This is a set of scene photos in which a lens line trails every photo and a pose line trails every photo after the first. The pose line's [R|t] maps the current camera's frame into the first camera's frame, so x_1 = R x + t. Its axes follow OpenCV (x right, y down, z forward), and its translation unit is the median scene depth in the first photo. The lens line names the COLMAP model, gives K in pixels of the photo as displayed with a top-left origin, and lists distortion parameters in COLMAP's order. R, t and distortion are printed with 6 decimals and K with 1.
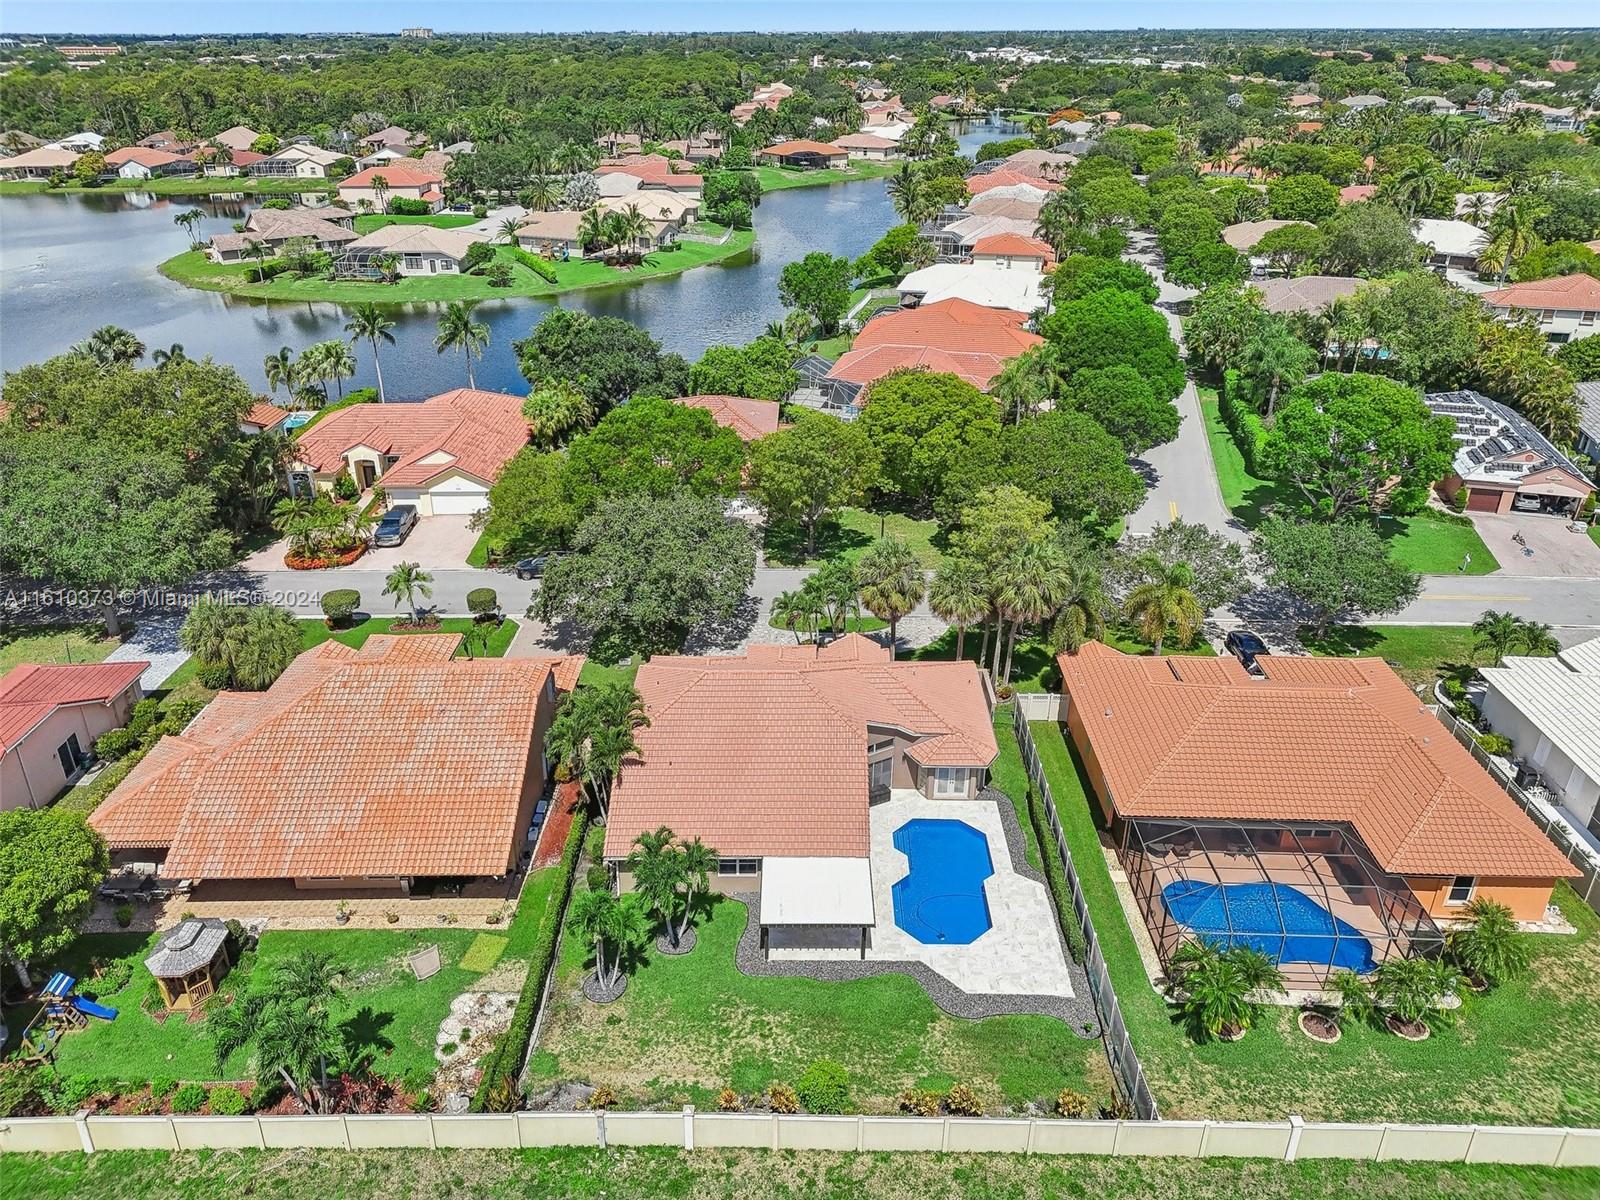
lens RADIAL K [[1155.3, 0, 795.4], [0, 1155.3, 496.0], [0, 0, 1]] dist [0.068047, -0.025331]
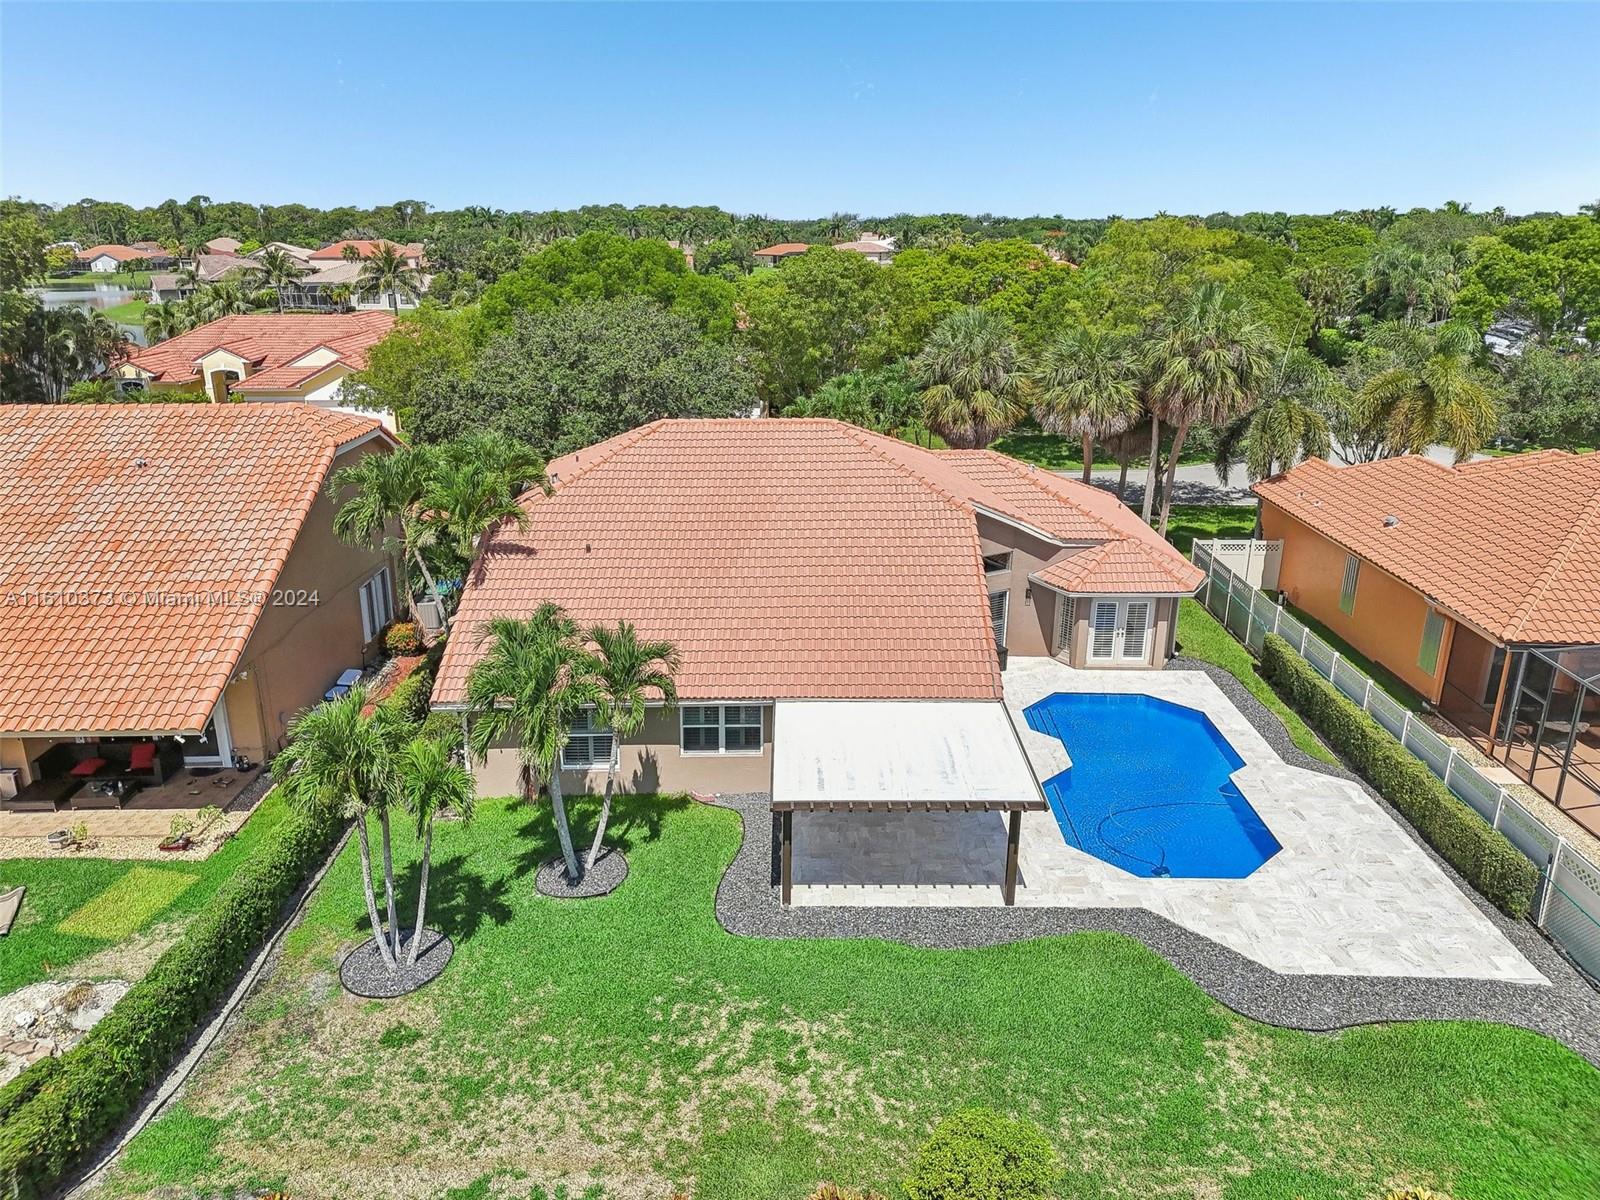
lens RADIAL K [[1119.0, 0, 791.1], [0, 1119.0, 555.0], [0, 0, 1]] dist [0.060079, -0.005435]
pose [[0.999975, -0.003245, 0.006275, -0.024529], [0.003742, 0.996727, -0.080754, 0.294754], [-0.005992, 0.080775, 0.996714, 0.562496]]
